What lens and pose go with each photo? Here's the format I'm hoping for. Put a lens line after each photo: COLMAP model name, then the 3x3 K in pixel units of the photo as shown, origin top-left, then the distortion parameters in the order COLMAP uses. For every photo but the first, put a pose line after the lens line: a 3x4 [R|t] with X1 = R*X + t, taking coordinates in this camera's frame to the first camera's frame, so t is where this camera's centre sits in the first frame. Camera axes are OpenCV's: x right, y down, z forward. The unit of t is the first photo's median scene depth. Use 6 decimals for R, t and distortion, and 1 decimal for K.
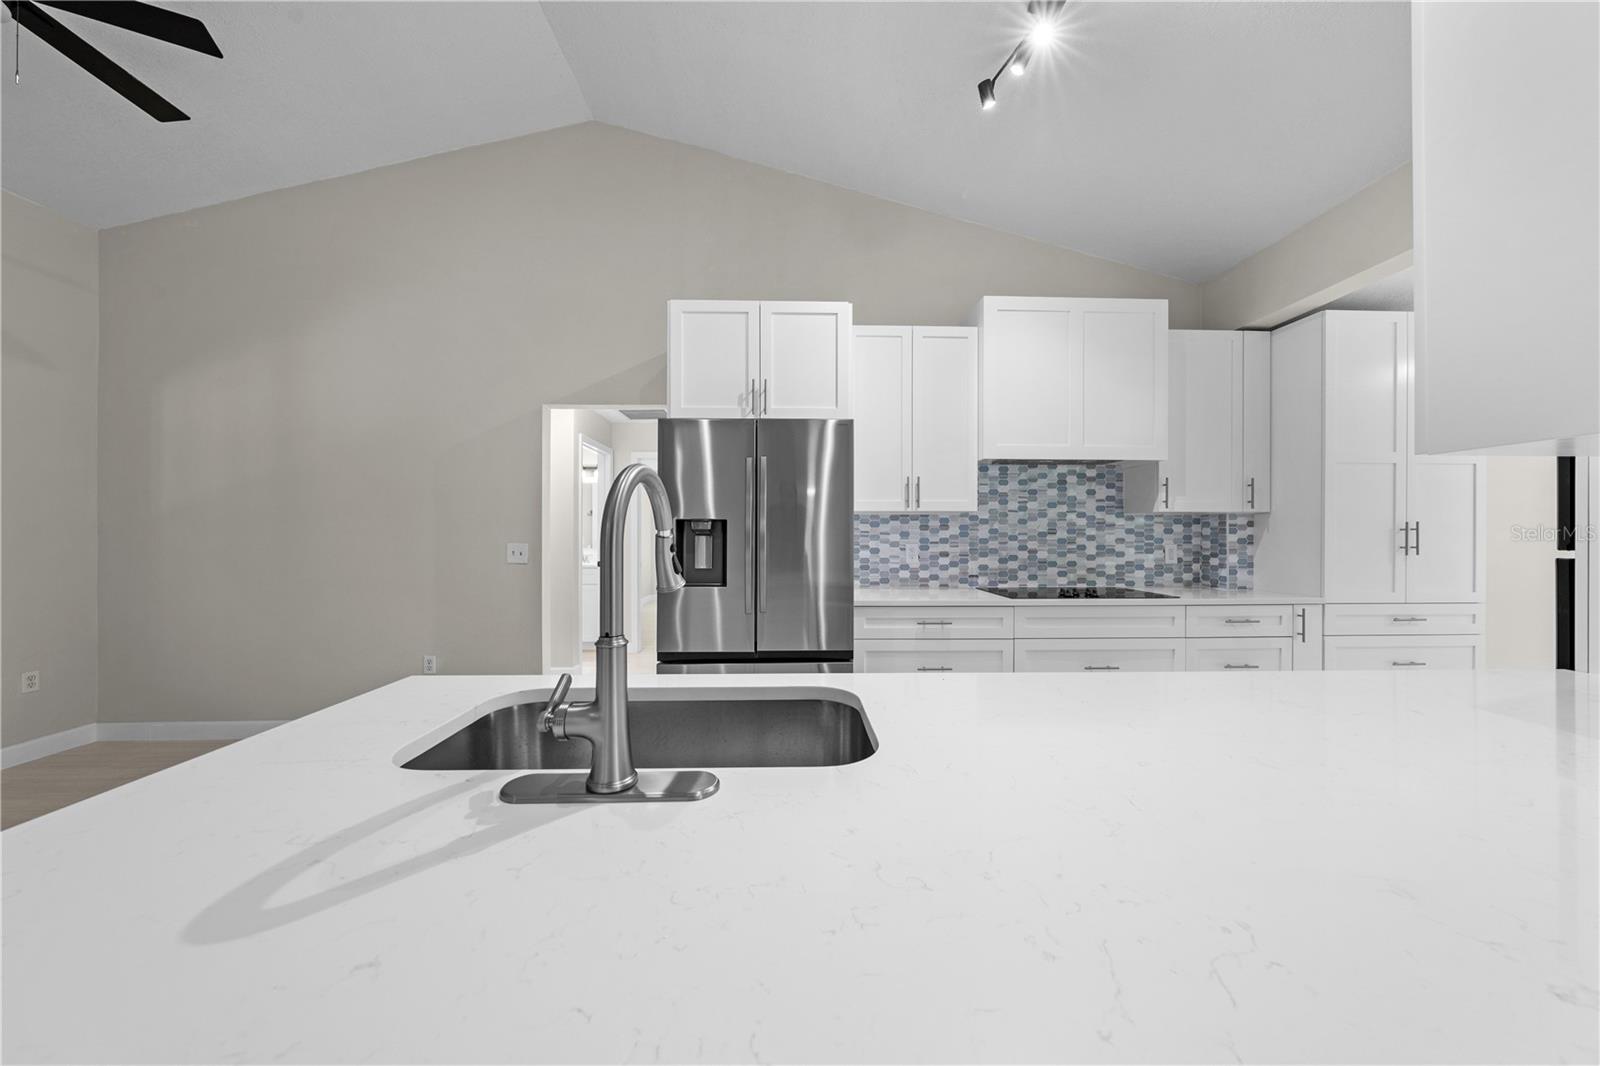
lens RADIAL K [[544.2, 0, 793.8], [0, 544.2, 530.6], [0, 0, 1]] dist [-0.005754, 0.001015]
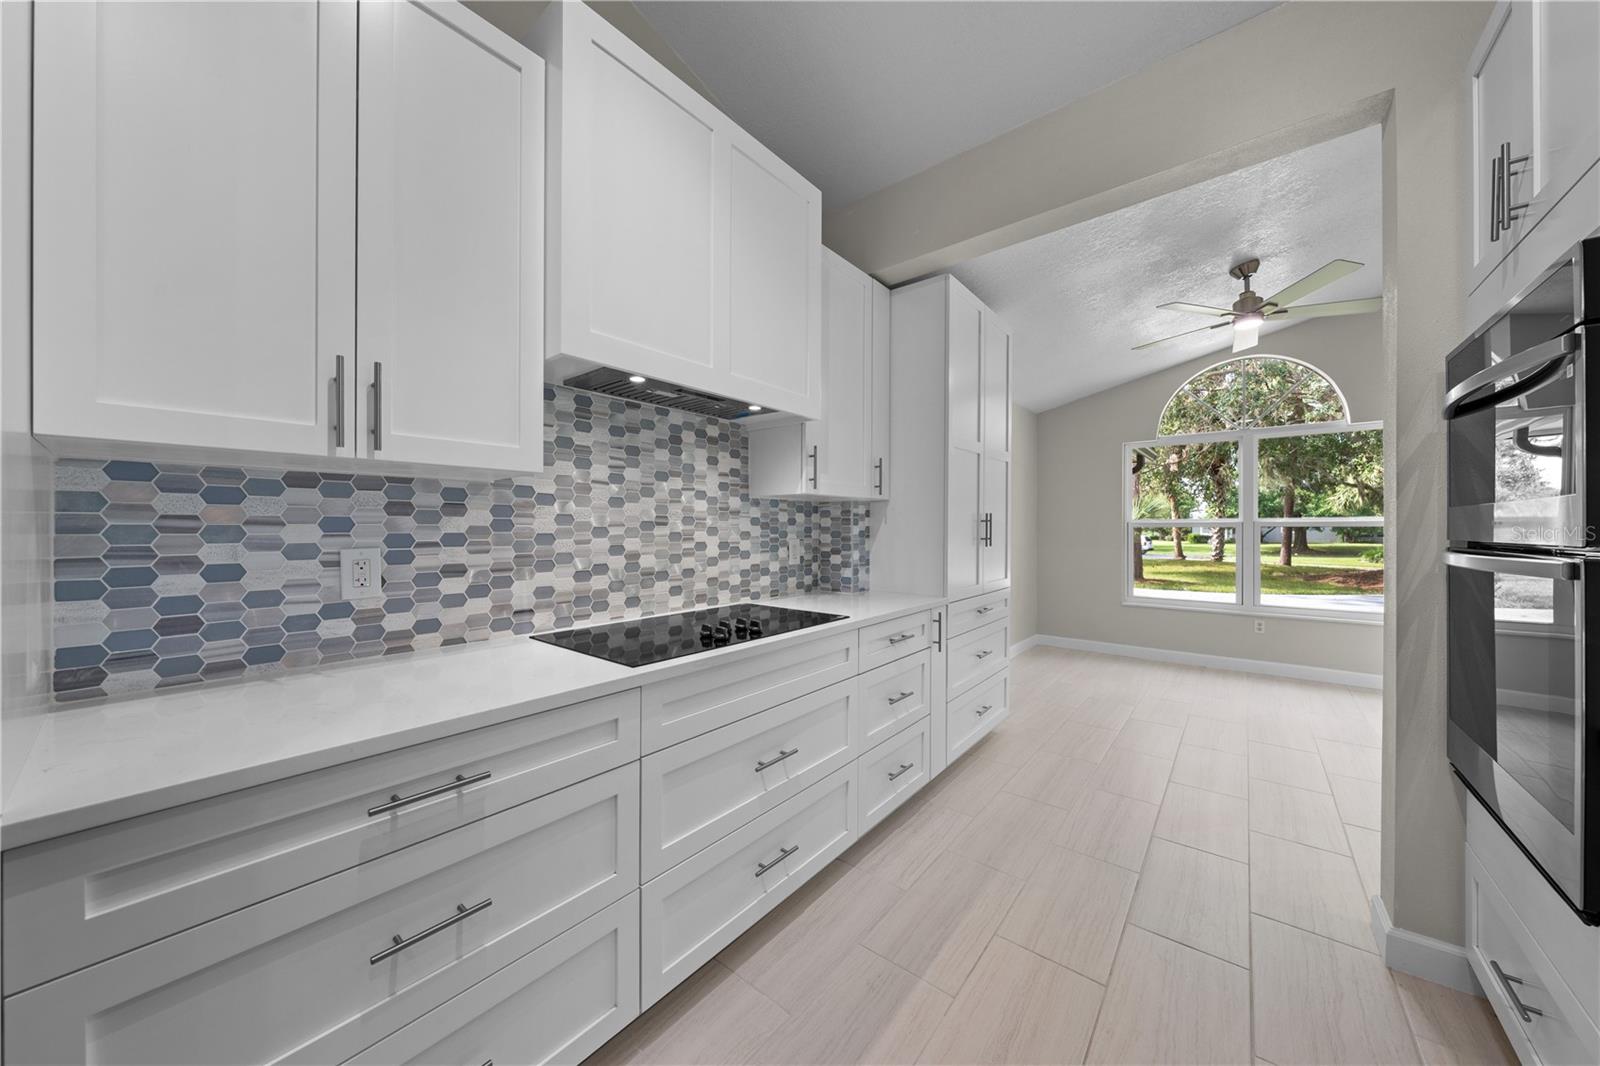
lens RADIAL K [[544.2, 0, 808.9], [0, 544.2, 527.7], [0, 0, 1]] dist [-0.005754, 0.001015]
pose [[0.643704, -0.001355, 0.765274, 0.125071], [-0.003604, 0.999982, 0.004803, 0.005875], [-0.765266, -0.005850, 0.643687, 0.498213]]
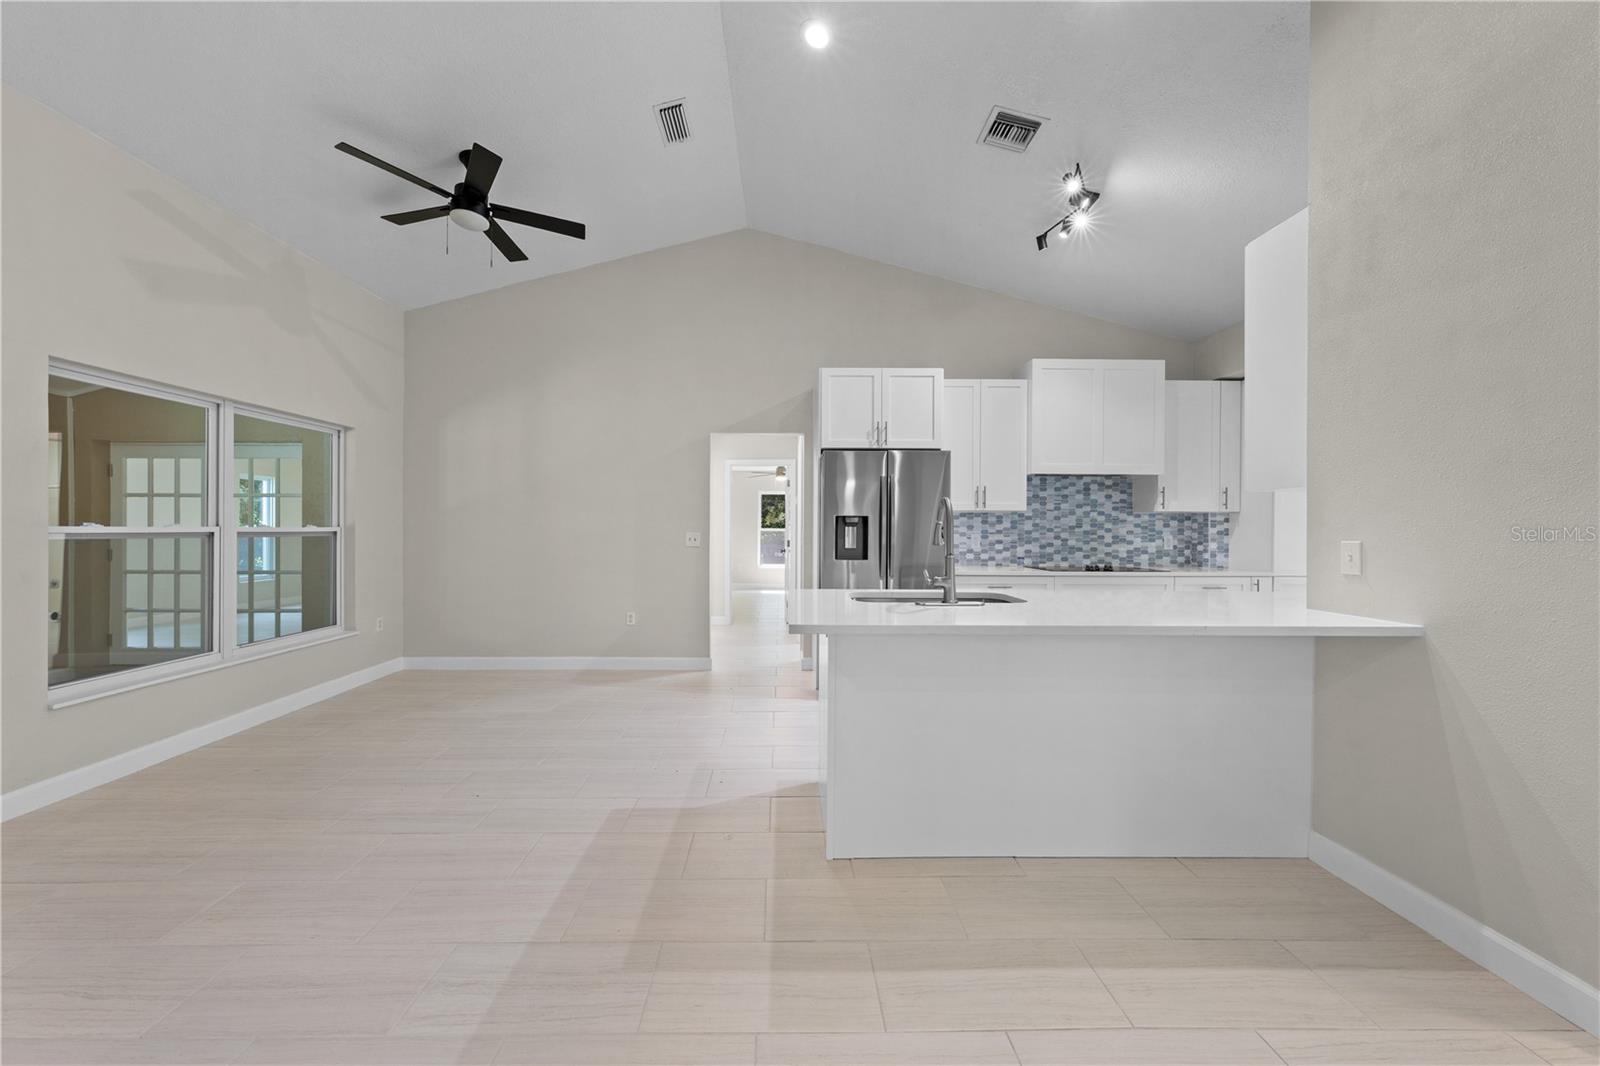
lens RADIAL K [[544.2, 0, 792.8], [0, 544.2, 527.2], [0, 0, 1]] dist [-0.005754, 0.001015]
pose [[0.999685, 0.003854, -0.024803, -0.208150], [-0.003804, 0.999991, 0.002069, 0.005942], [0.024810, -0.001974, 0.999690, -0.377546]]
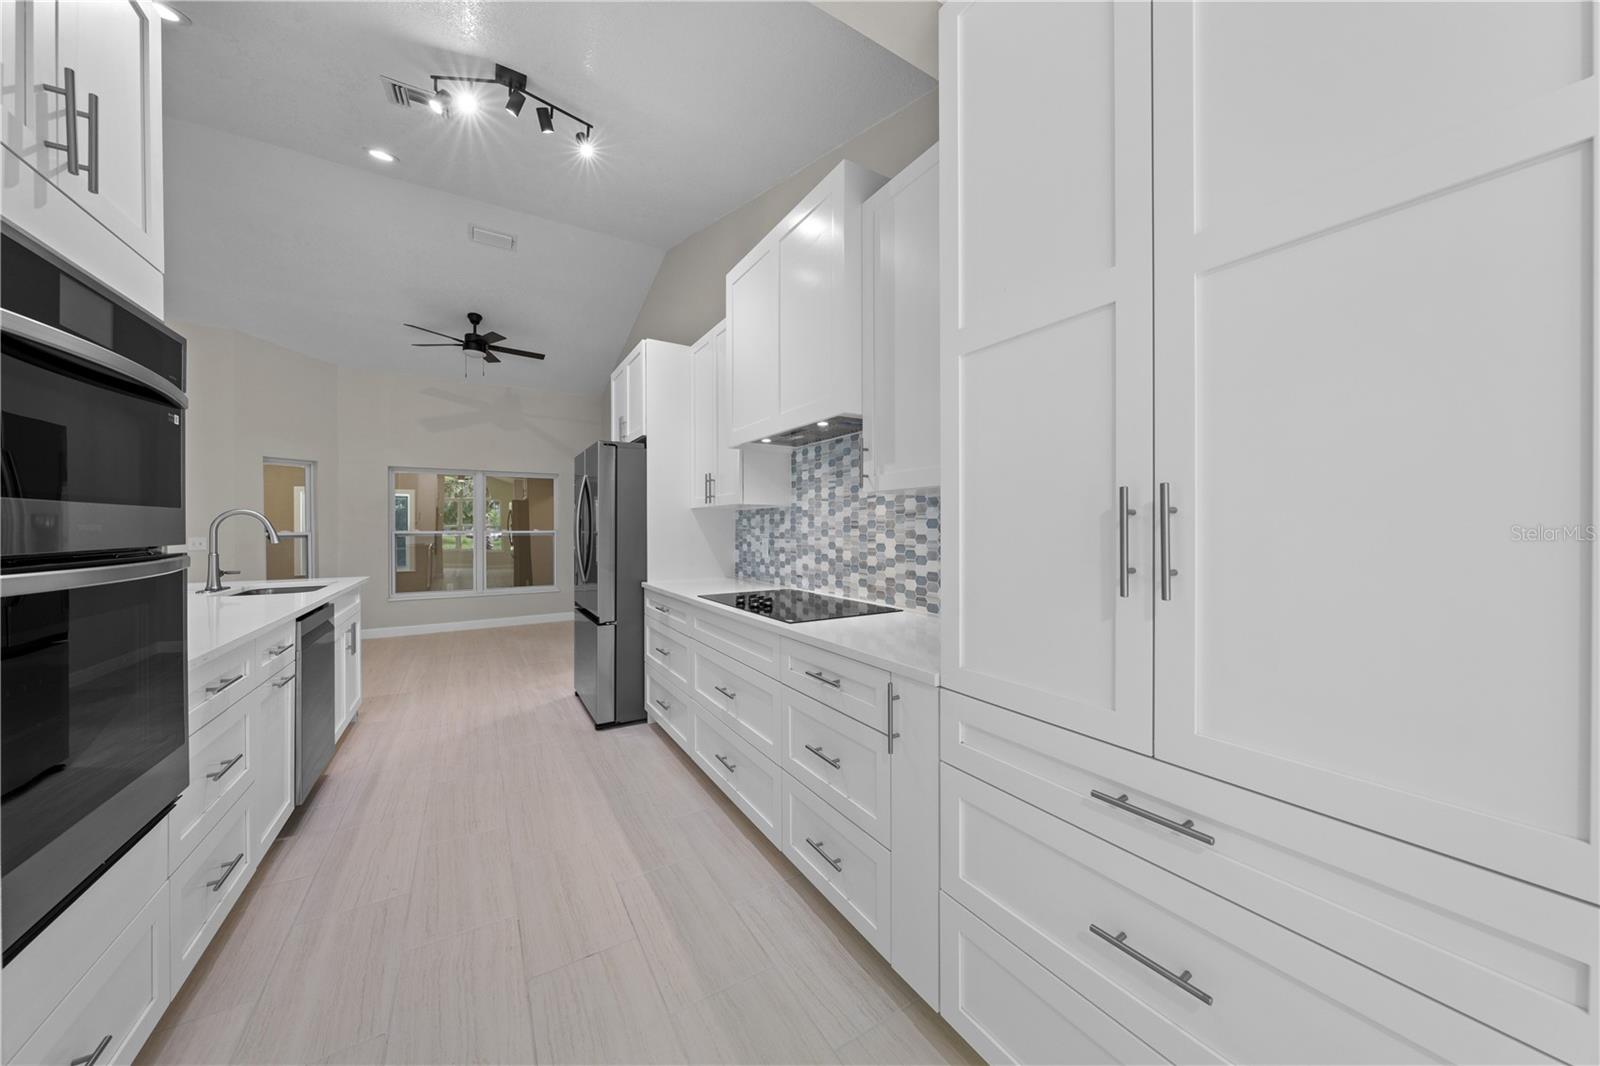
lens RADIAL K [[544.2, 0, 800.7], [0, 544.2, 531.7], [0, 0, 1]] dist [-0.005754, 0.001015]
pose [[0.497150, 0.005145, -0.867650, 1.091617], [0.007265, 0.999923, 0.010092, 0.003266], [0.867634, -0.011321, 0.497074, 0.569942]]
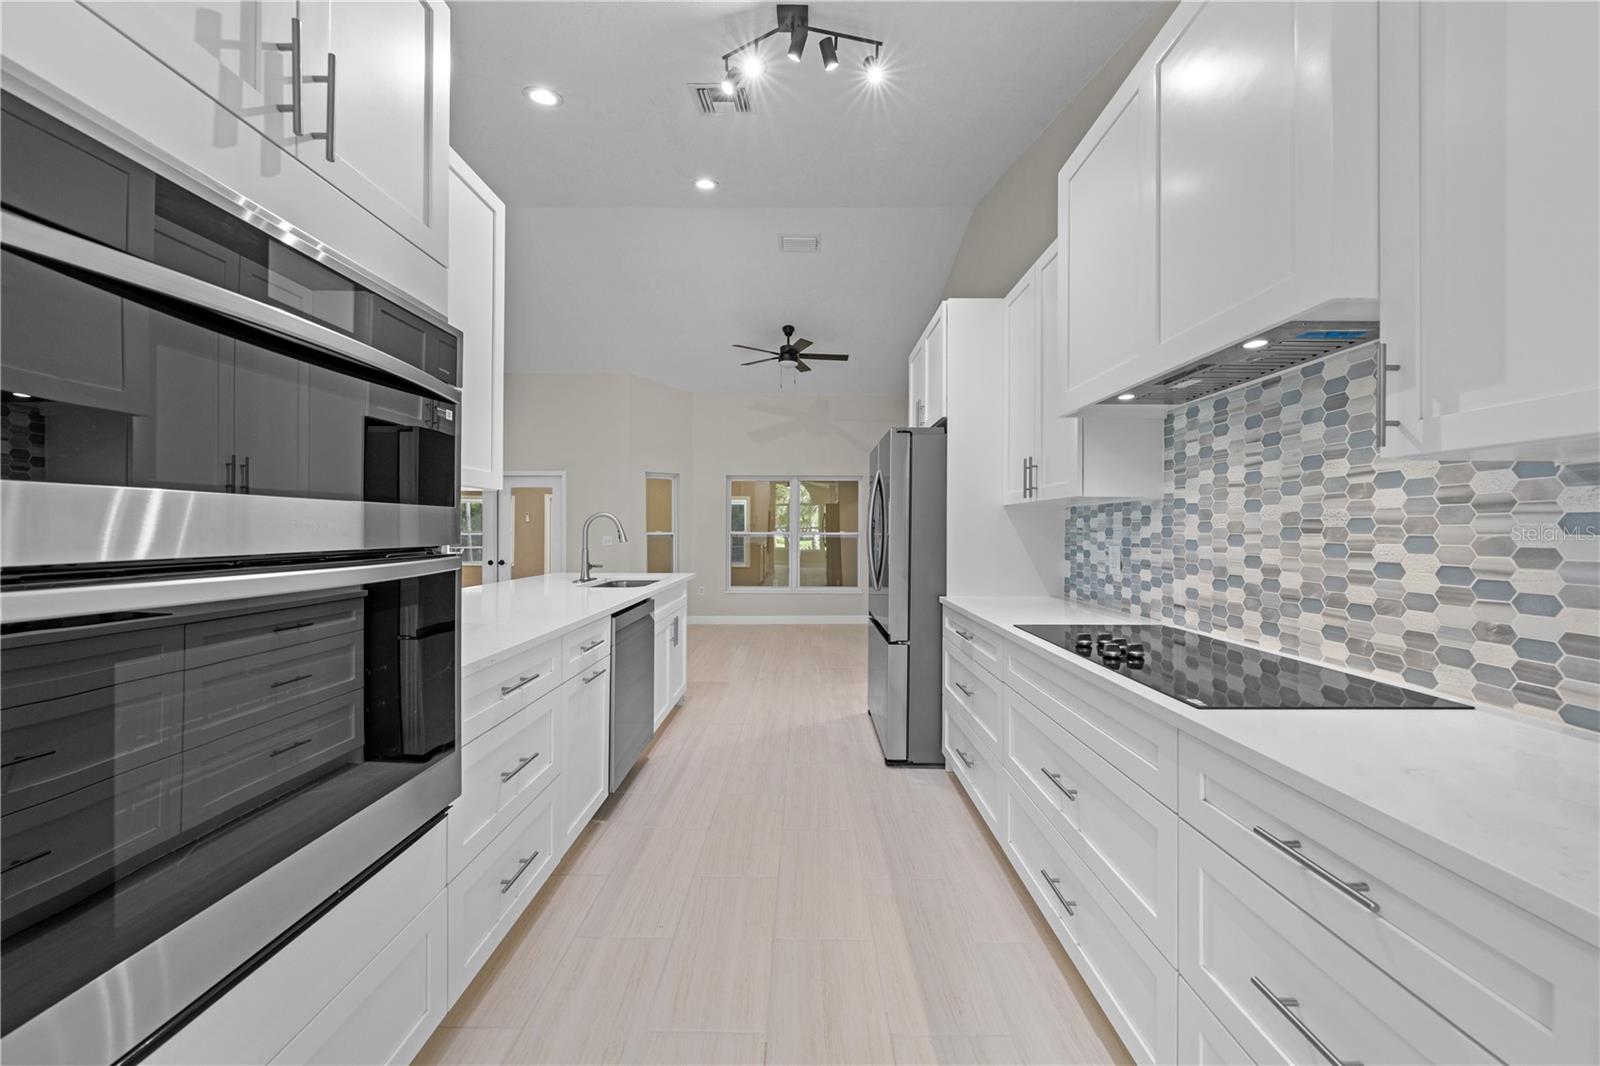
lens RADIAL K [[544.2, 0, 801.3], [0, 544.2, 531.0], [0, 0, 1]] dist [-0.005754, 0.001015]
pose [[-0.029067, 0.001123, -0.999577, 0.906448], [0.002591, 0.999996, 0.001048, 0.003822], [0.999574, -0.002559, -0.029070, 0.626572]]
